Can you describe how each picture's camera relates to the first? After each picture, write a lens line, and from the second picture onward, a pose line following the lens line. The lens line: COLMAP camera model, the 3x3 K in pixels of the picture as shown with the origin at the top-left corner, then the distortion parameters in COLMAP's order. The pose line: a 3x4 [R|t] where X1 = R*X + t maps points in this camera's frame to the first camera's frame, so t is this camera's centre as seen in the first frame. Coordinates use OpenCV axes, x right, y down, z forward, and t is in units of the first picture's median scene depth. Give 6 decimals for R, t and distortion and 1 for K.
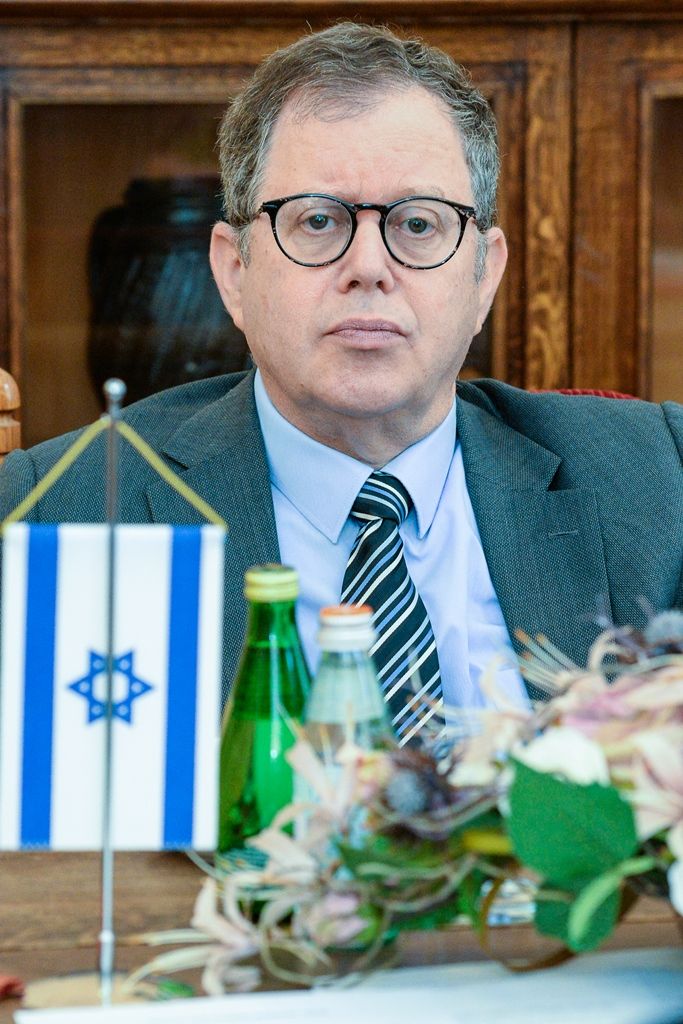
lens RADIAL K [[5847.1, 0, 341.5], [0, 5847.1, 512.0], [0, 0, 1]] dist [0.744116, 7.397713]
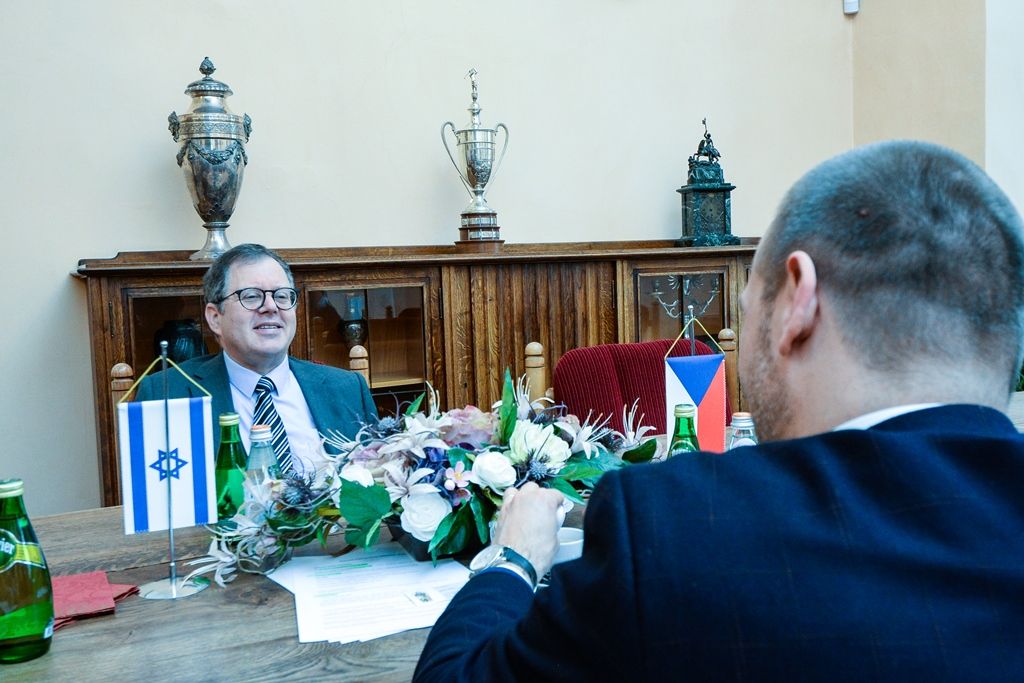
lens RADIAL K [[987.2, 0, 512.0], [0, 987.2, 341.5], [0, 0, 1]] dist [-0.001446, -0.000243]
pose [[0.952753, -0.054038, 0.298900, -0.022892], [0.074101, 0.995666, -0.056193, 0.012345], [-0.294568, 0.075687, 0.952628, 0.550984]]
